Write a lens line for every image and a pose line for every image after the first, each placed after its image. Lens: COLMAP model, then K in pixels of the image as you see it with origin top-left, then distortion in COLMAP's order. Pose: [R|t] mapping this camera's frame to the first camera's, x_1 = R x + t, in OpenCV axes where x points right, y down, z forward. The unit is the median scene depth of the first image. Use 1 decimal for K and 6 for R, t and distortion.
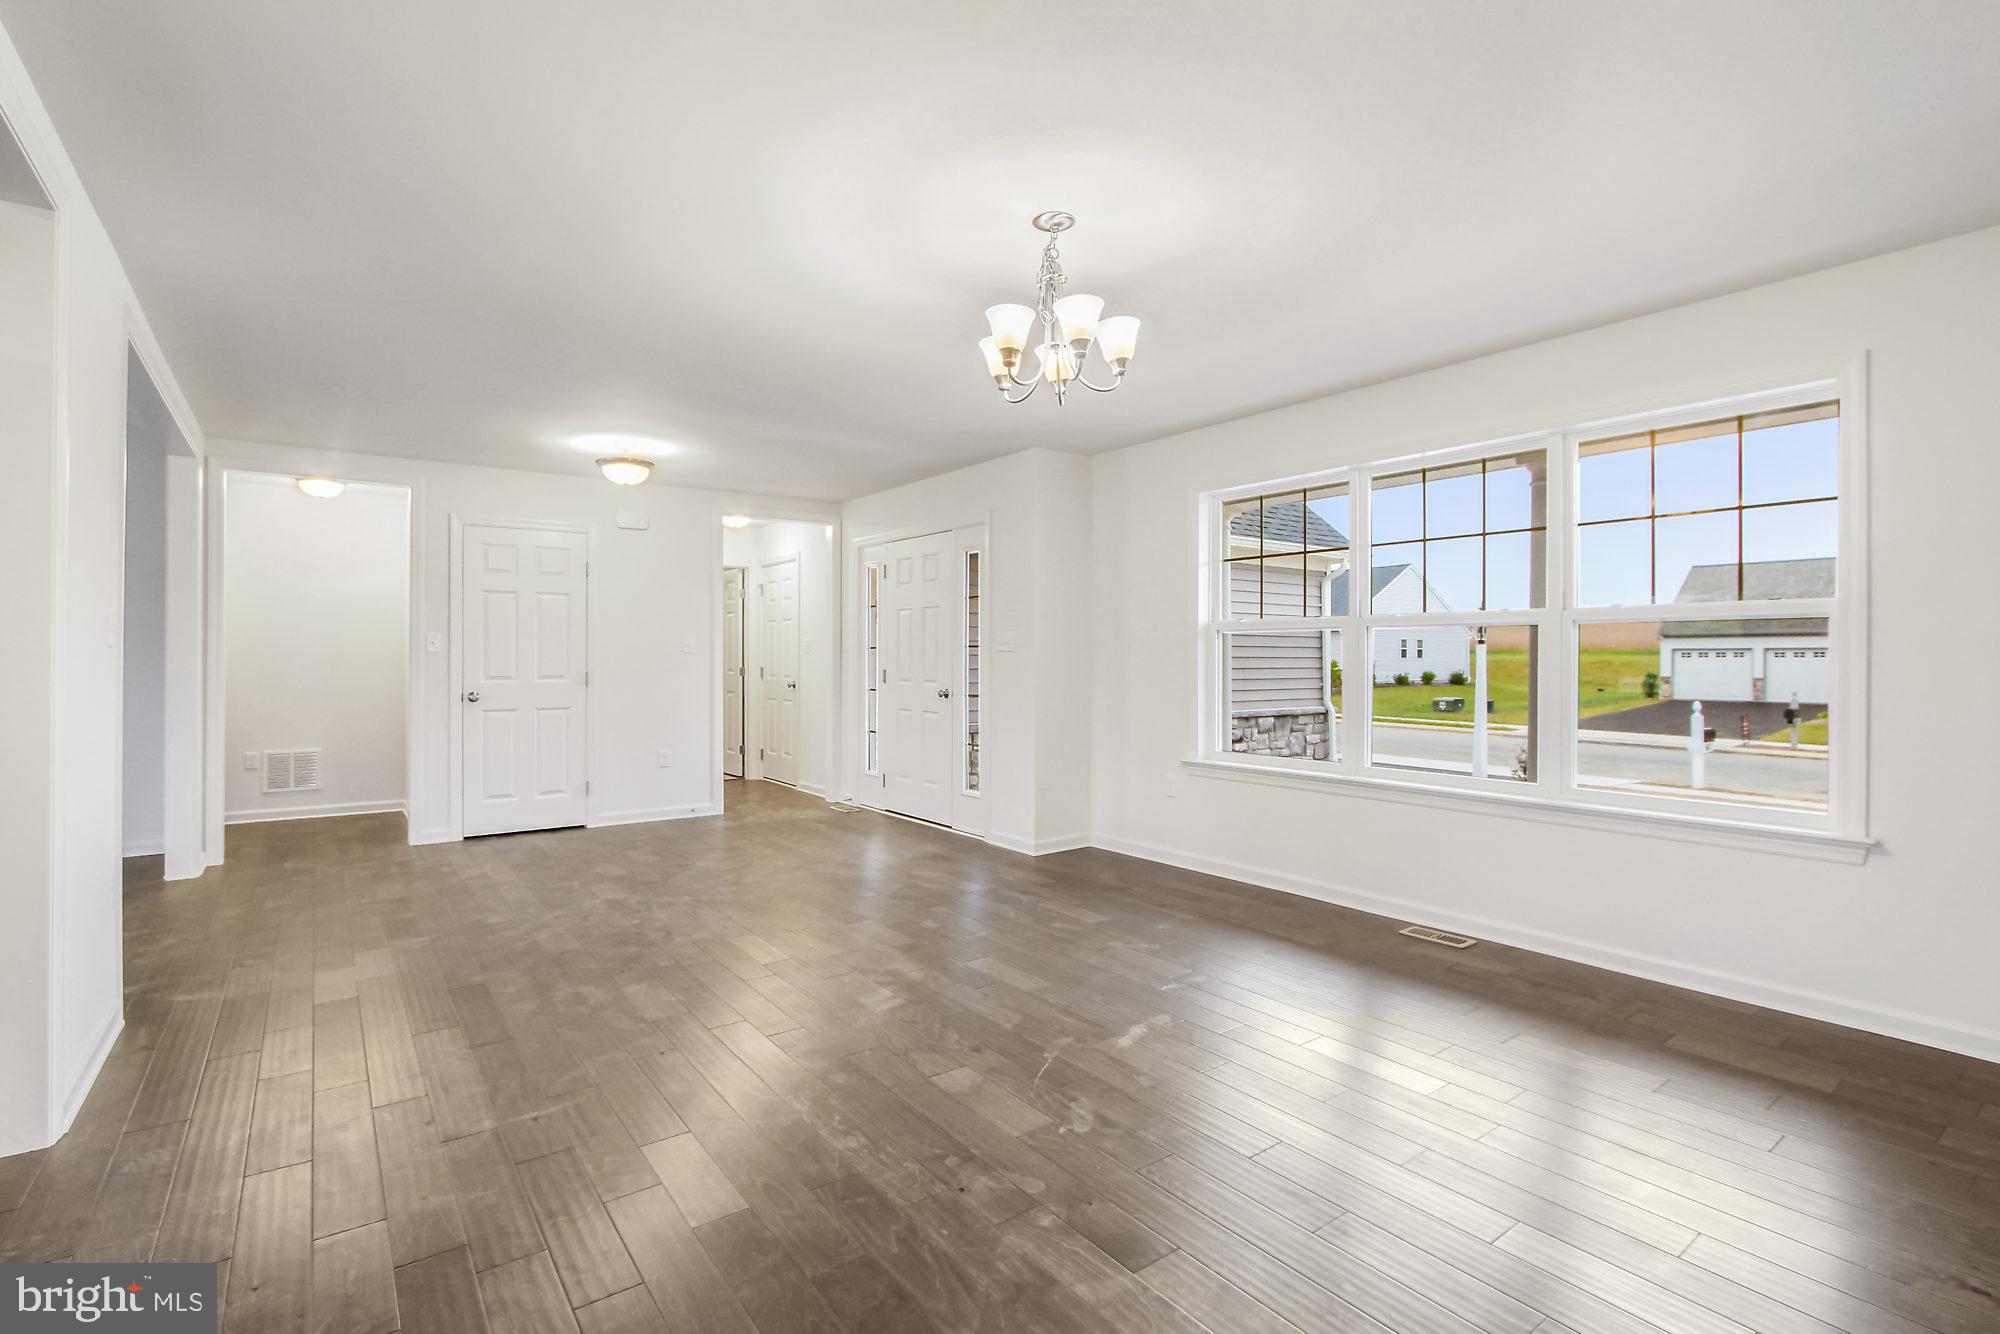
lens RADIAL K [[935.1, 0, 1004.6], [0, 935.1, 651.8], [0, 0, 1]] dist [-0.009997, -0.000507]
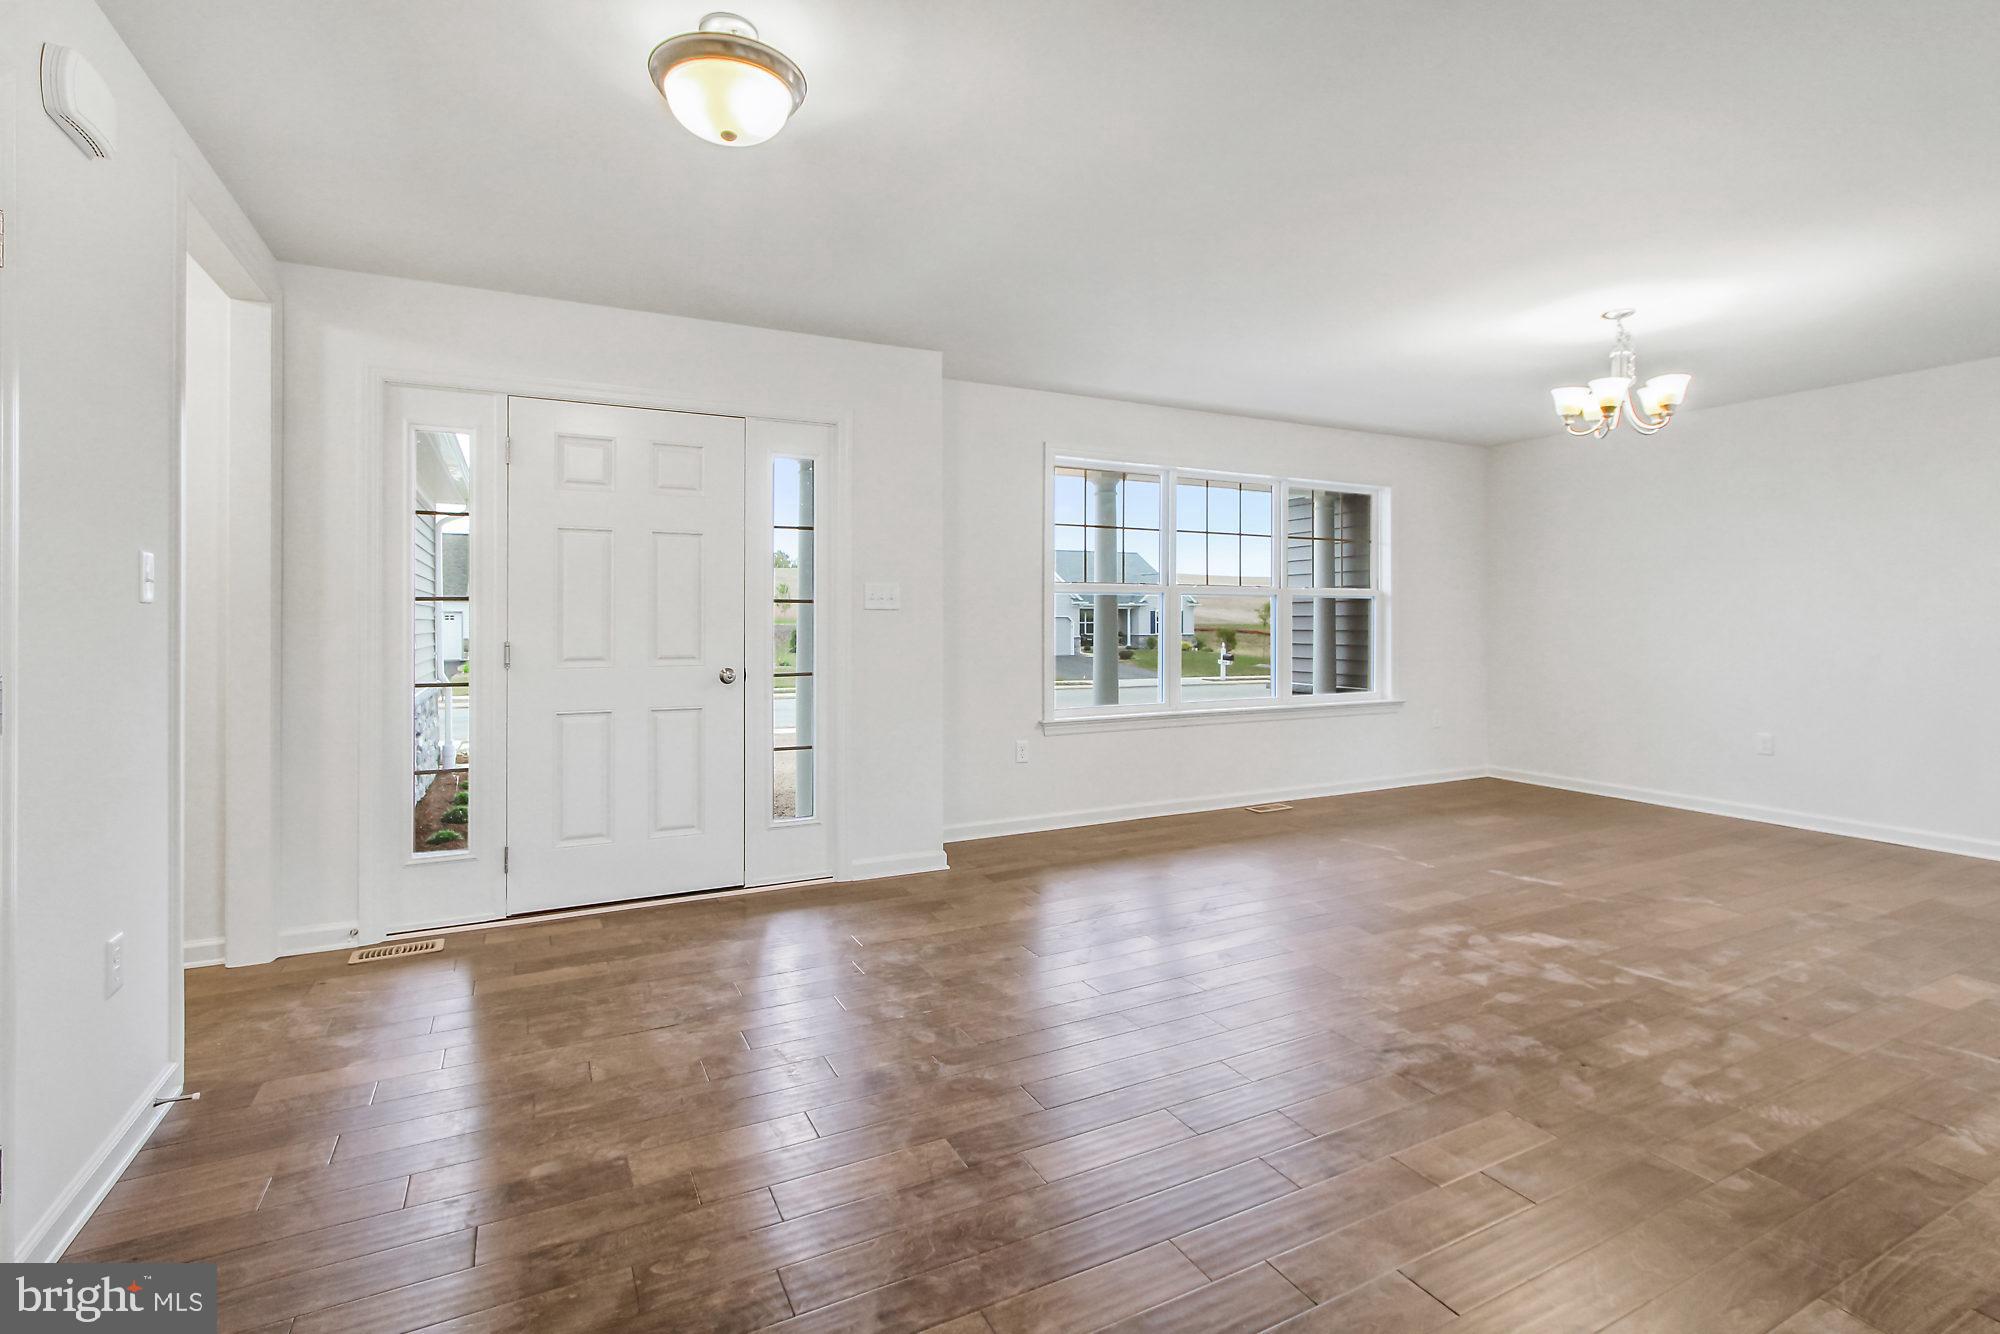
lens RADIAL K [[932.2, 0, 1002.2], [0, 932.2, 609.0], [0, 0, 1]] dist [0.000548, -0.000023]
pose [[0.166144, 0.007893, 0.986070, -1.147549], [0.000103, 0.999968, -0.008022, 0.008724], [-0.986101, 0.001434, 0.166138, 1.286718]]
